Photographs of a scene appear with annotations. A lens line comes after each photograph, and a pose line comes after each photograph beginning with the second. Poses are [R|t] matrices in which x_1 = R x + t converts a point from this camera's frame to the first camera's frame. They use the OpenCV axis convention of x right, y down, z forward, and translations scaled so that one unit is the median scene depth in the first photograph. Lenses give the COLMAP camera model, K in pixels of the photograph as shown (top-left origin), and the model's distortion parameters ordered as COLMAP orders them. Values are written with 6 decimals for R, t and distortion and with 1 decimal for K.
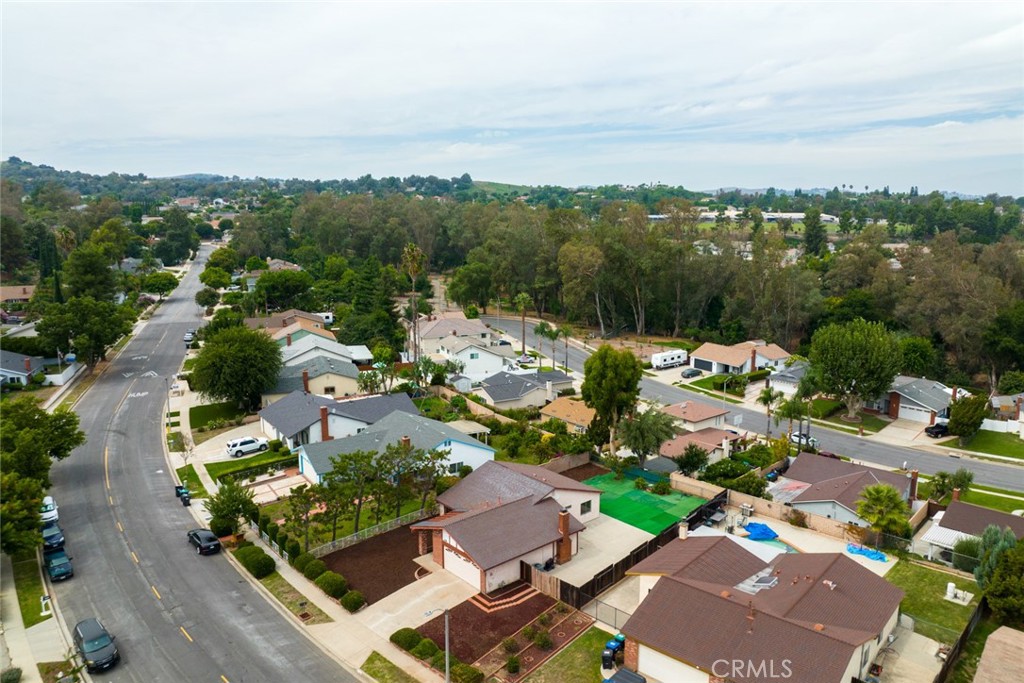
lens RADIAL K [[702.0, 0, 510.2], [0, 702.0, 386.8], [0, 0, 1]] dist [-0.034031, -0.000692]
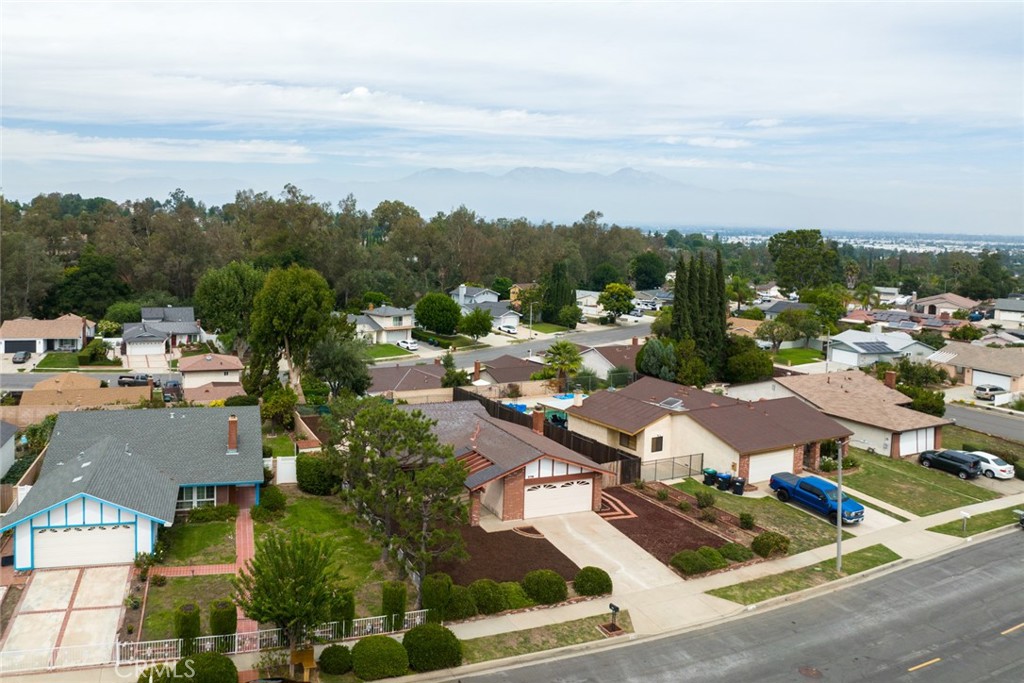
lens RADIAL K [[744.5, 0, 378.5], [0, 744.5, 338.5], [0, 0, 1]] dist [-0.029222, -0.001374]
pose [[0.394657, -0.130687, 0.909487, -0.581908], [0.205482, 0.977317, 0.051268, 0.000884], [-0.895557, 0.166650, 0.412559, 0.539643]]
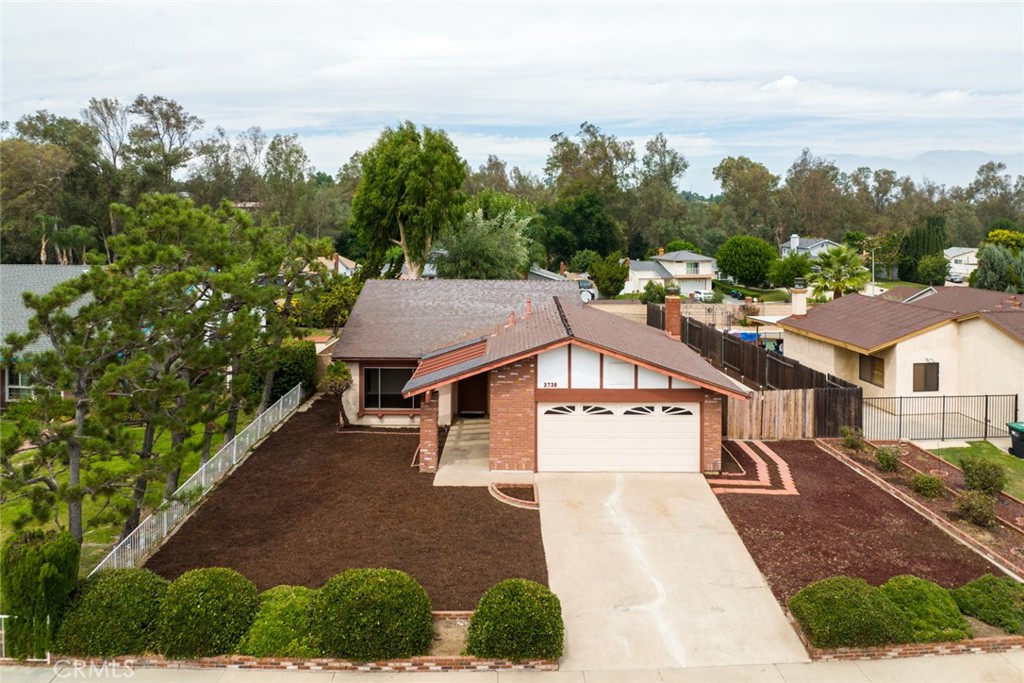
lens RADIAL K [[752.3, 0, 514.1], [0, 752.3, 256.1], [0, 0, 1]] dist [-0.030977, 0.001244]
pose [[0.667316, -0.039994, 0.743700, -0.268295], [0.175401, 0.978909, -0.104743, 0.129811], [-0.723826, 0.200342, 0.660257, 0.503019]]
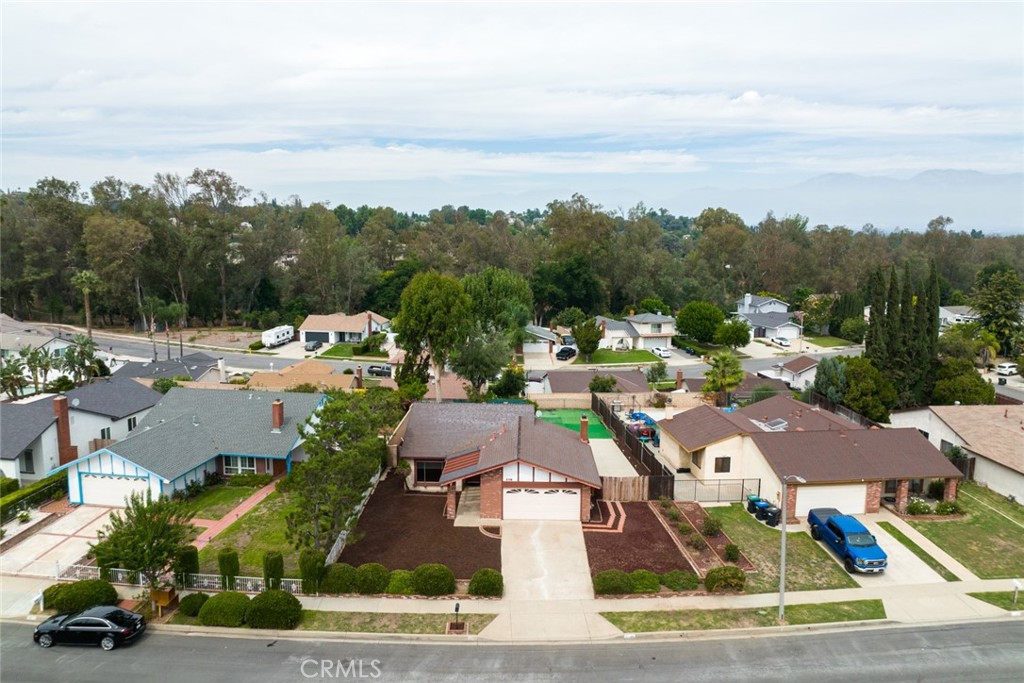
lens RADIAL K [[702.0, 0, 510.2], [0, 702.0, 386.8], [0, 0, 1]] dist [-0.034031, -0.000692]
pose [[0.679353, -0.153677, 0.717539, -0.427186], [0.168481, 0.984369, 0.051309, 0.053944], [-0.714208, 0.086035, 0.694625, 0.309068]]
